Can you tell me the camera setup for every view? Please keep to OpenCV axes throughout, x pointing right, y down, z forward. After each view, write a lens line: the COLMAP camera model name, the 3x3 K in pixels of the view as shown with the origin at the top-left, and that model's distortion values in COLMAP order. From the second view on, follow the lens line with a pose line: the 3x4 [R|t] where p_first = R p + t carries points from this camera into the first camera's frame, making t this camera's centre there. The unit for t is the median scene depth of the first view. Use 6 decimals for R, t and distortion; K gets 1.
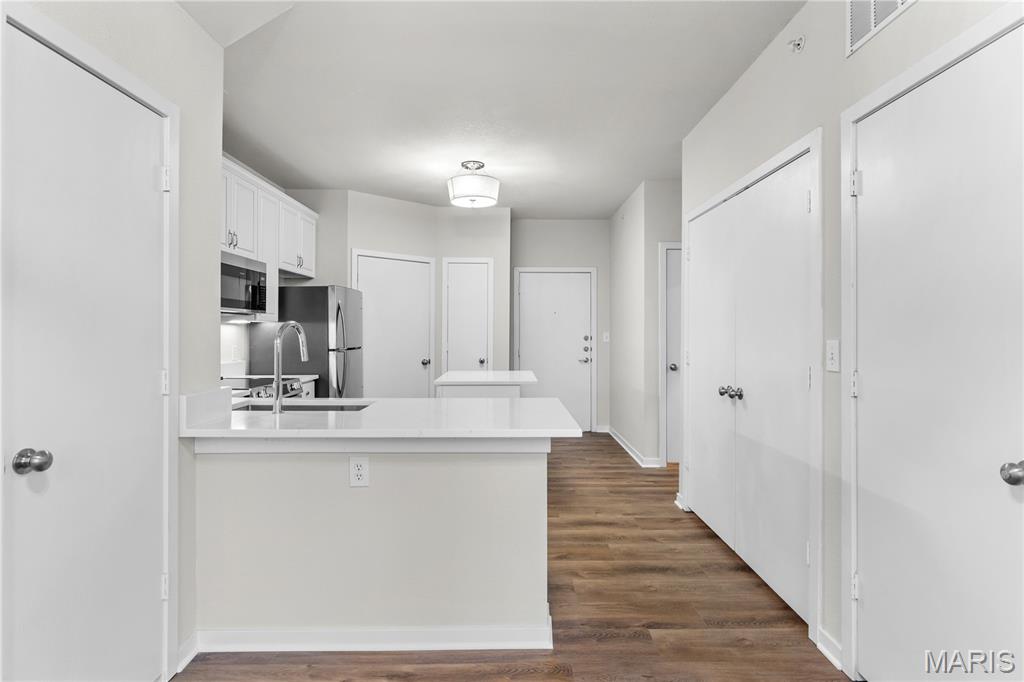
lens RADIAL K [[553.3, 0, 511.8], [0, 553.3, 335.5], [0, 0, 1]] dist [-0.000055, 0.000066]
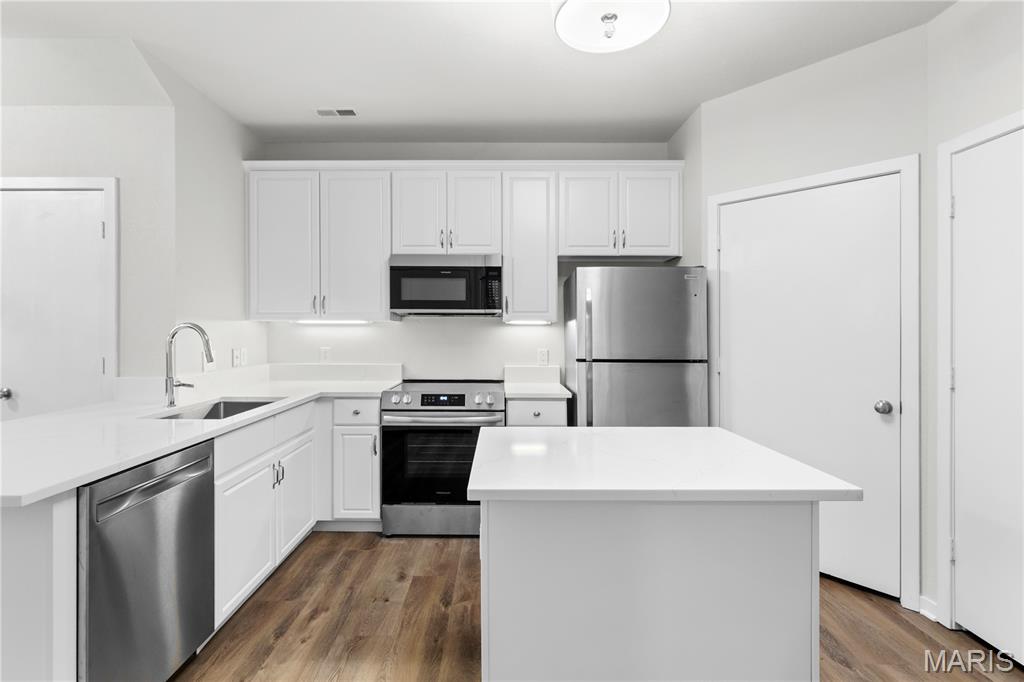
lens RADIAL K [[475.2, 0, 511.1], [0, 475.2, 333.3], [0, 0, 1]] dist [-0.004092, -0.000411]
pose [[-0.025672, 0.000280, -0.999670, 0.357508], [-0.016700, 0.999860, 0.000709, -0.010328], [0.999531, 0.016713, -0.025664, 1.230303]]
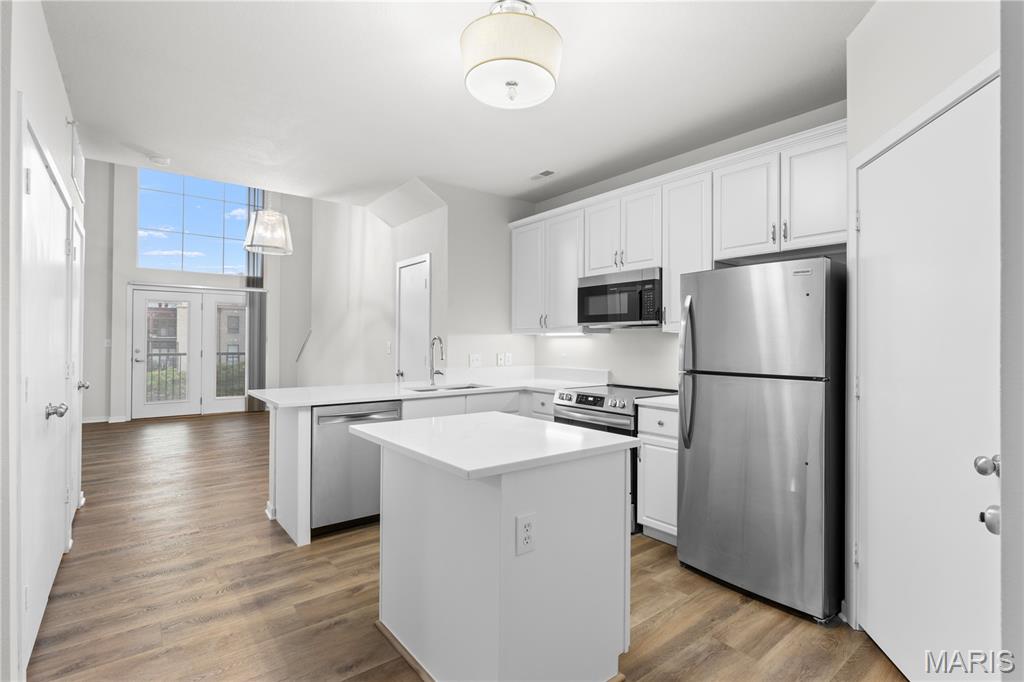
lens RADIAL K [[480.5, 0, 519.1], [0, 480.5, 341.3], [0, 0, 1]] dist [-0.003922, -0.000157]
pose [[-0.788752, -0.008043, -0.614659, 0.251028], [-0.015942, 0.999846, 0.007375, -0.016101], [0.614505, 0.015616, -0.788759, 1.754001]]
